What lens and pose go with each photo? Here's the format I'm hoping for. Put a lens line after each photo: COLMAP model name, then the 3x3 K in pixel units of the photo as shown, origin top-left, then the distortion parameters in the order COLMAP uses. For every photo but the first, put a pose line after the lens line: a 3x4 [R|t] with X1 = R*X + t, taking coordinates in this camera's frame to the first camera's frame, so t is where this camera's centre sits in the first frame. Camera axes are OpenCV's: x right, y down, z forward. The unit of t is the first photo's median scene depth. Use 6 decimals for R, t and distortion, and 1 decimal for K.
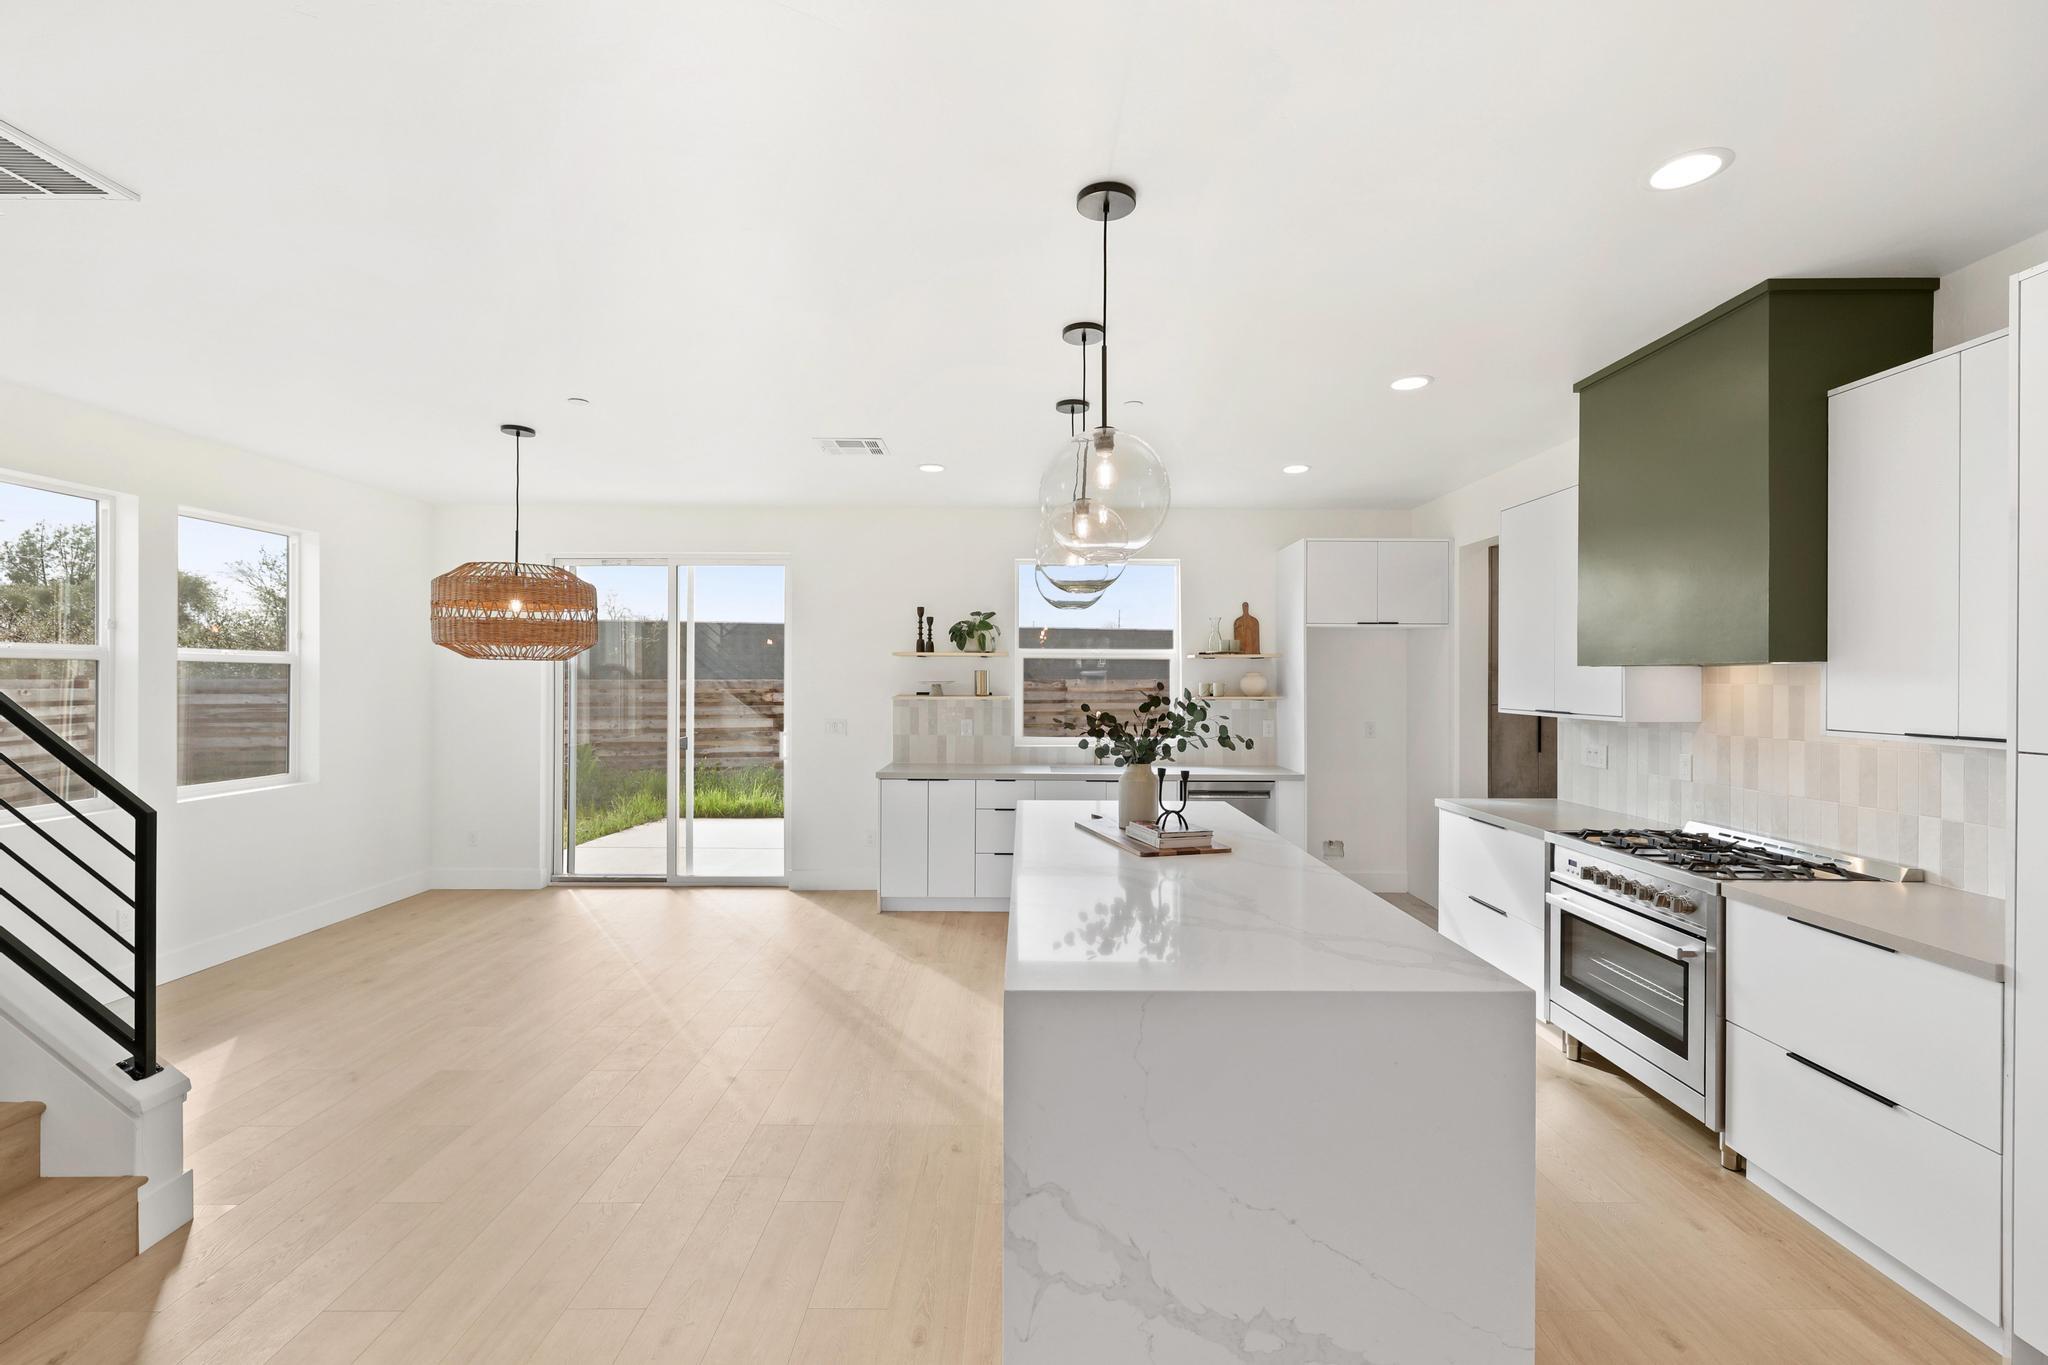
lens RADIAL K [[878.3, 0, 1028.1], [0, 878.3, 677.2], [0, 0, 1]] dist [-0.000644, 0.000161]
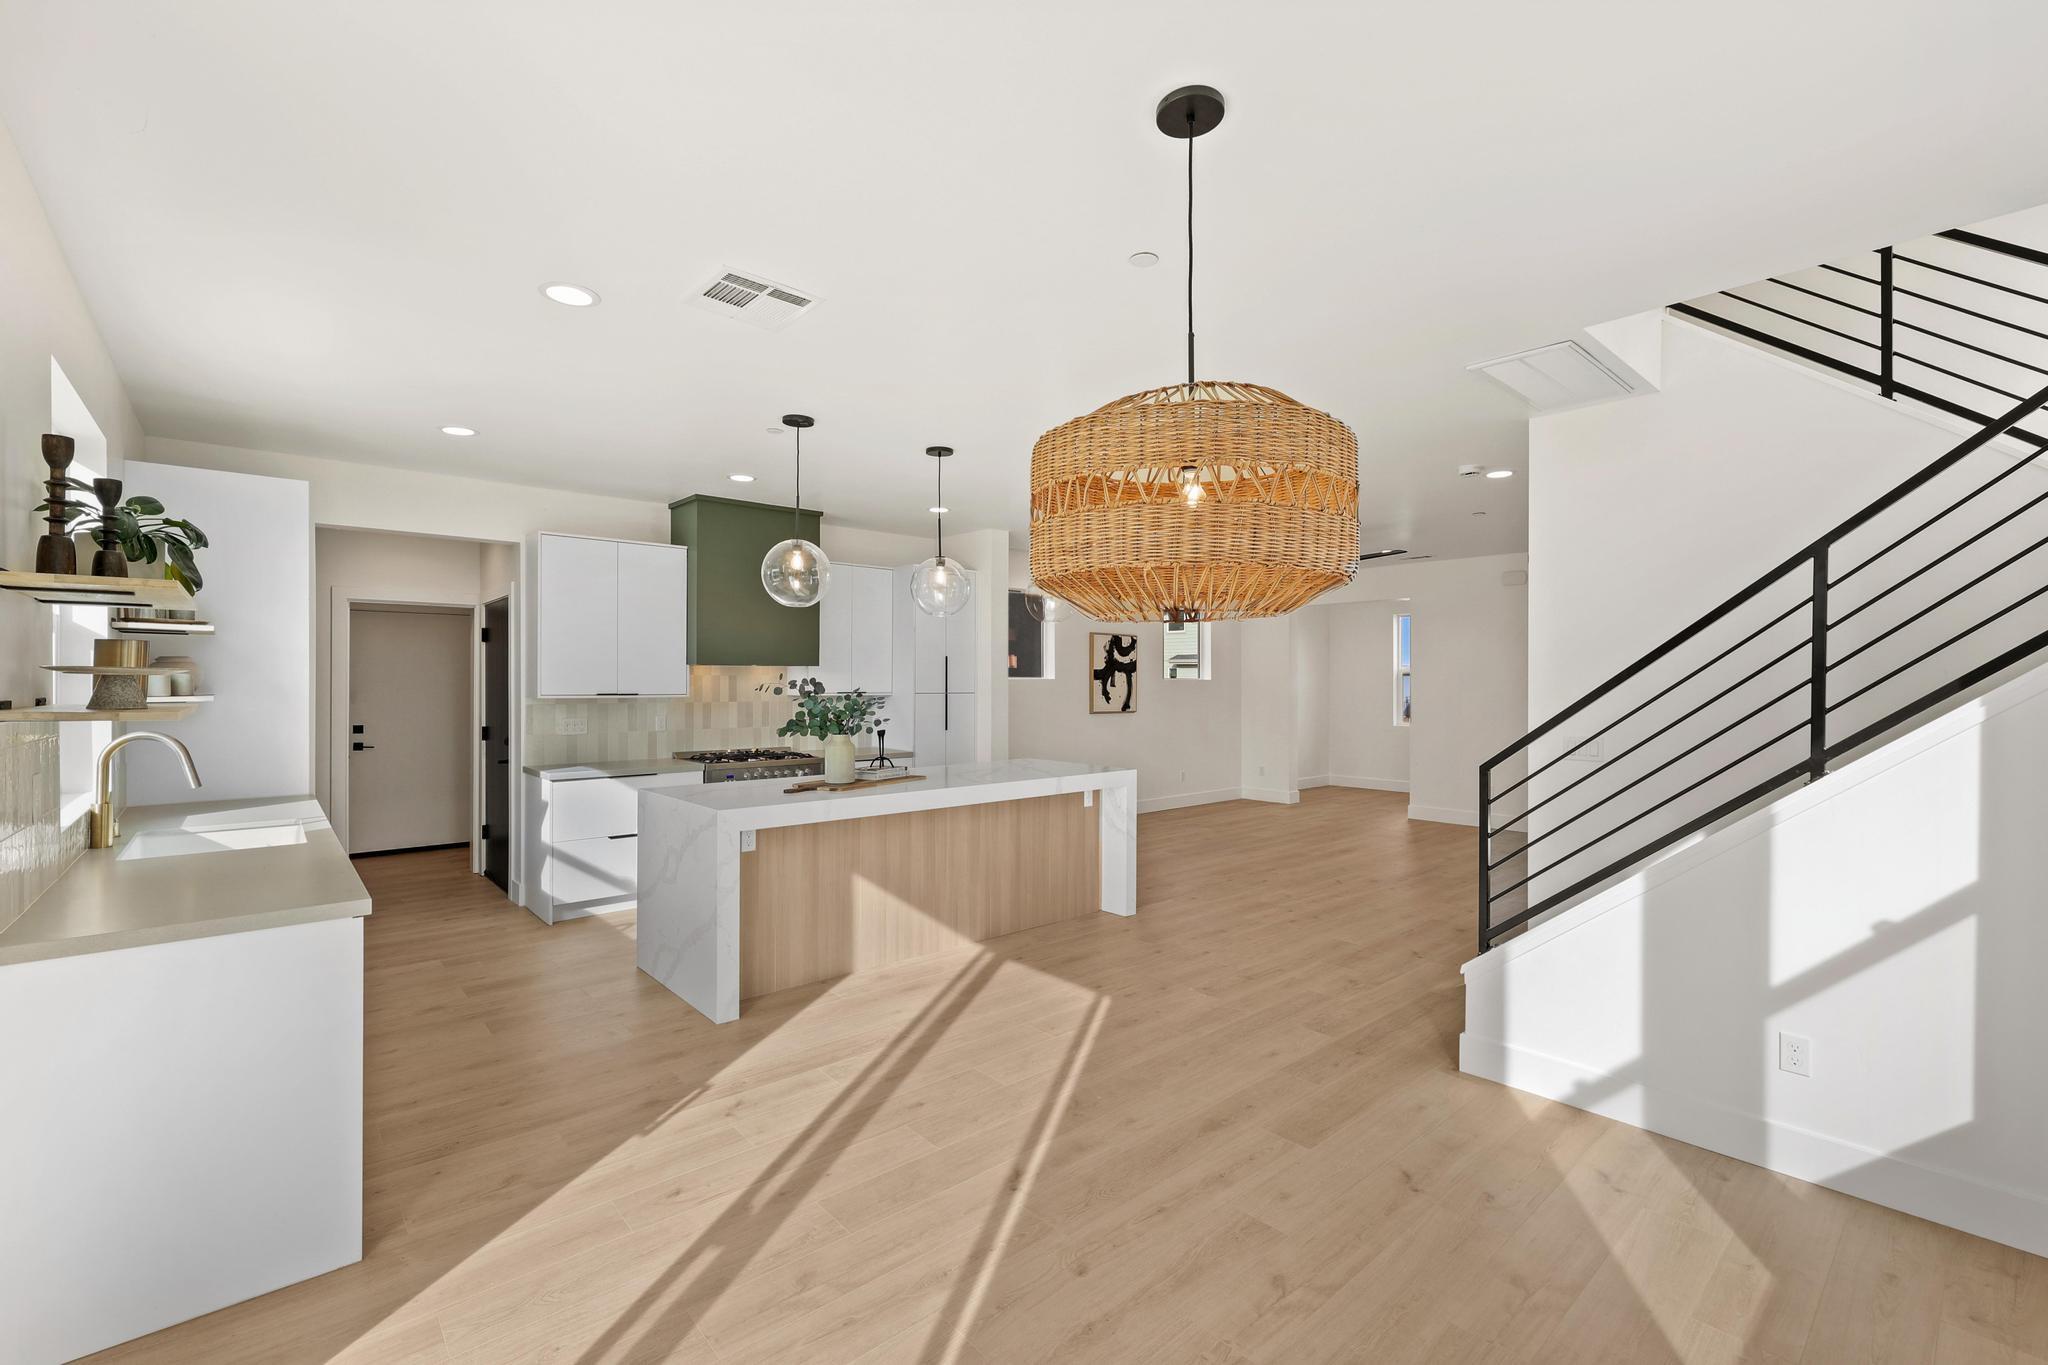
lens RADIAL K [[878.3, 0, 1028.1], [0, 878.3, 677.2], [0, 0, 1]] dist [-0.000644, 0.000161]
pose [[-0.660995, -0.001612, 0.750389, -0.715457], [-0.005716, 0.999980, -0.002886, 0.009127], [-0.750369, -0.006197, -0.660990, 1.122552]]
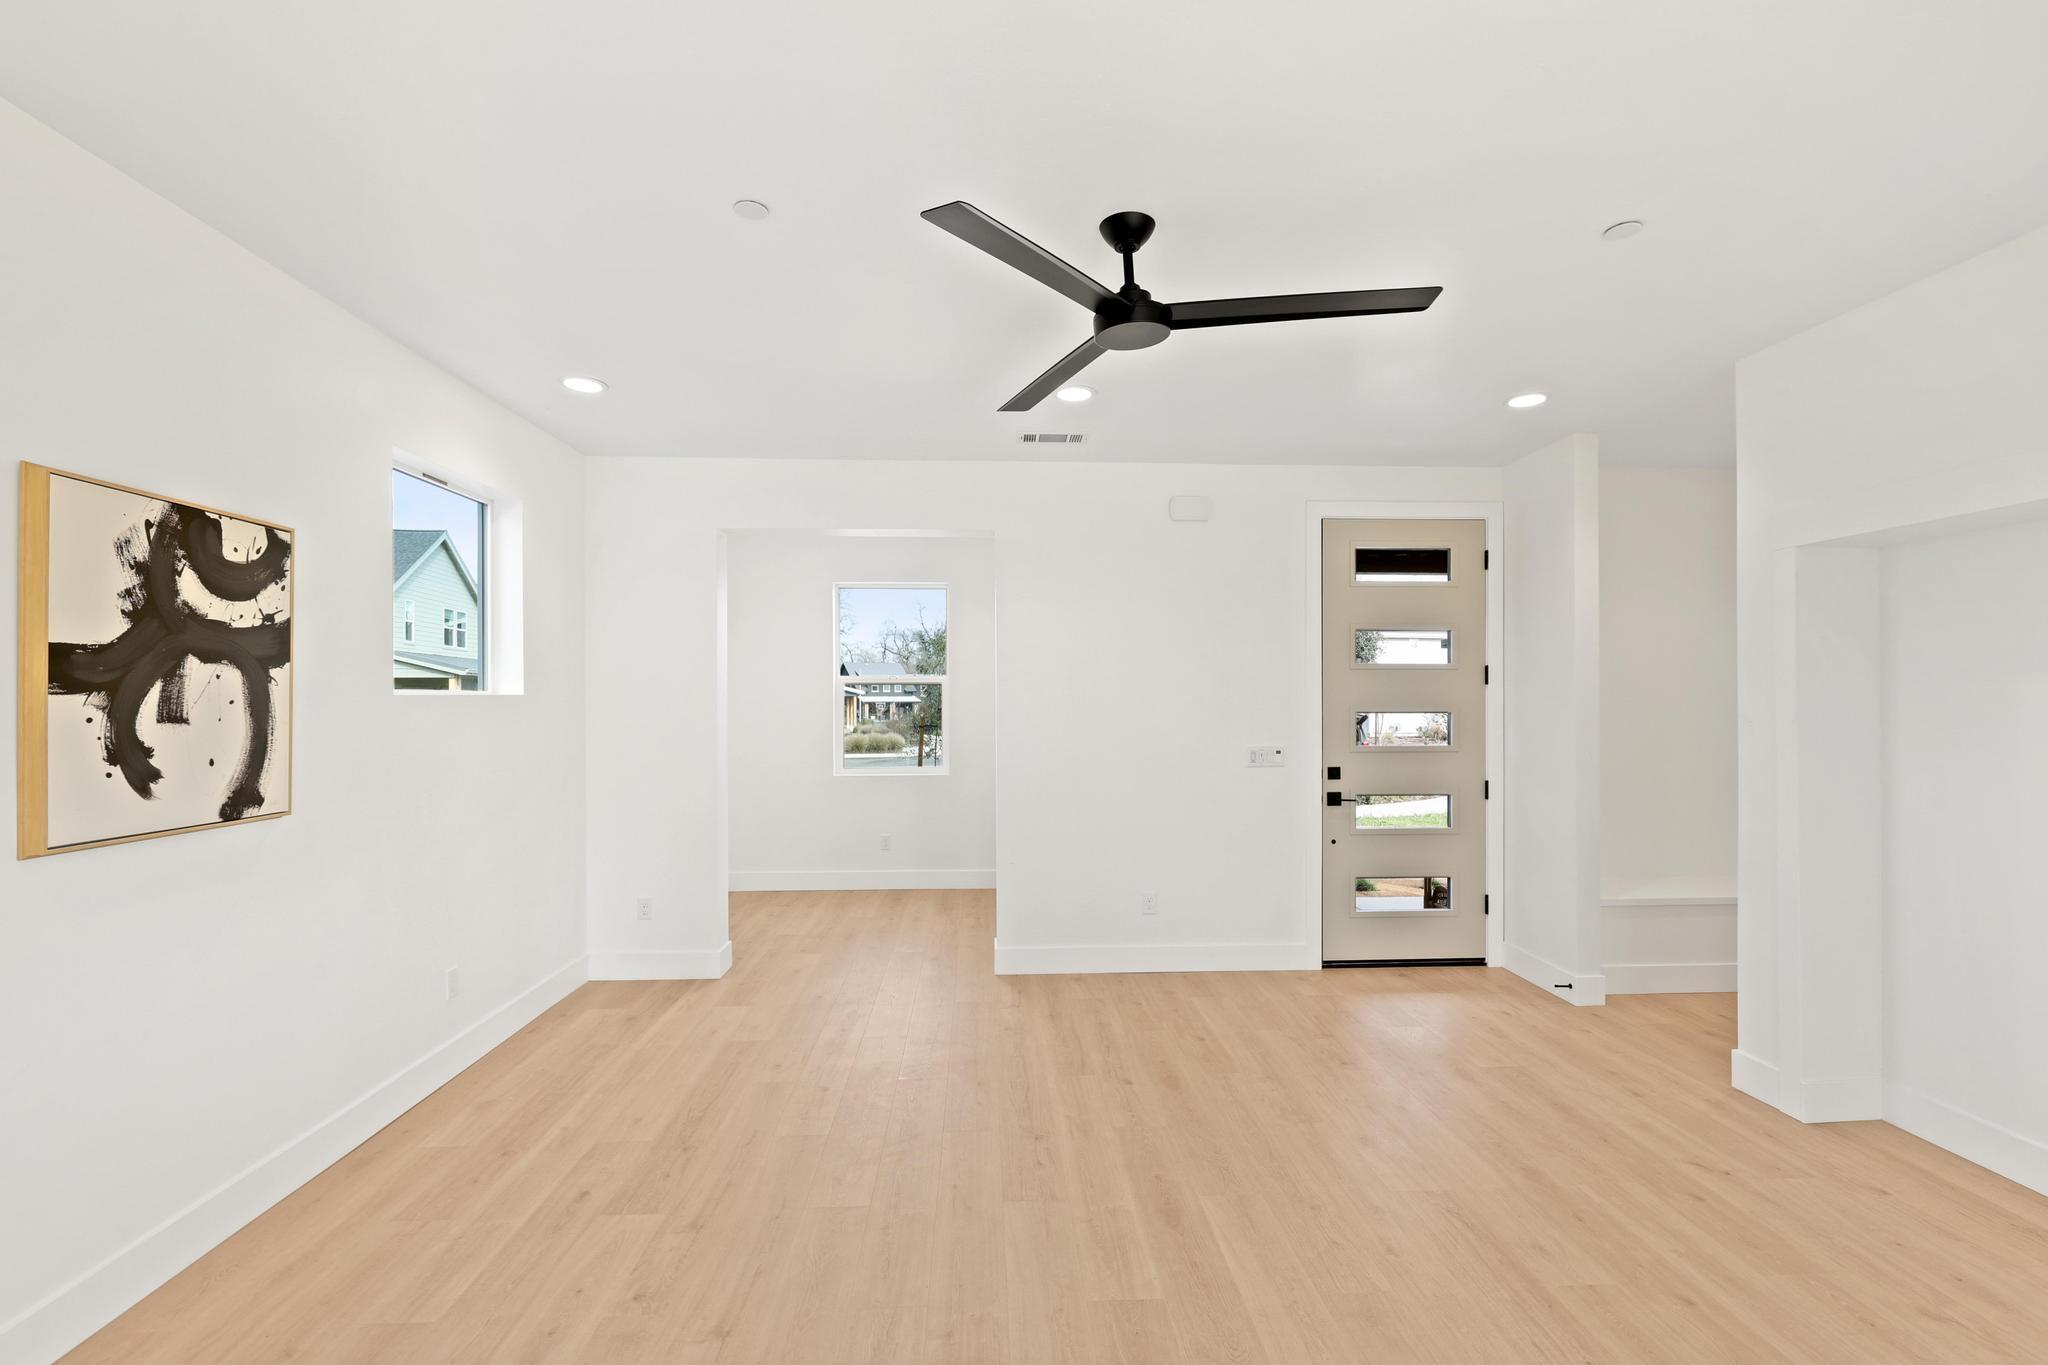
lens RADIAL K [[881.7, 0, 1023.7], [0, 881.7, 699.3], [0, 0, 1]] dist [-0.000346, 0.000003]
pose [[-0.999006, -0.002487, -0.044511, 0.132766], [-0.002373, 0.999994, -0.002609, 0.011265], [0.044517, -0.002500, -0.999006, 0.240989]]
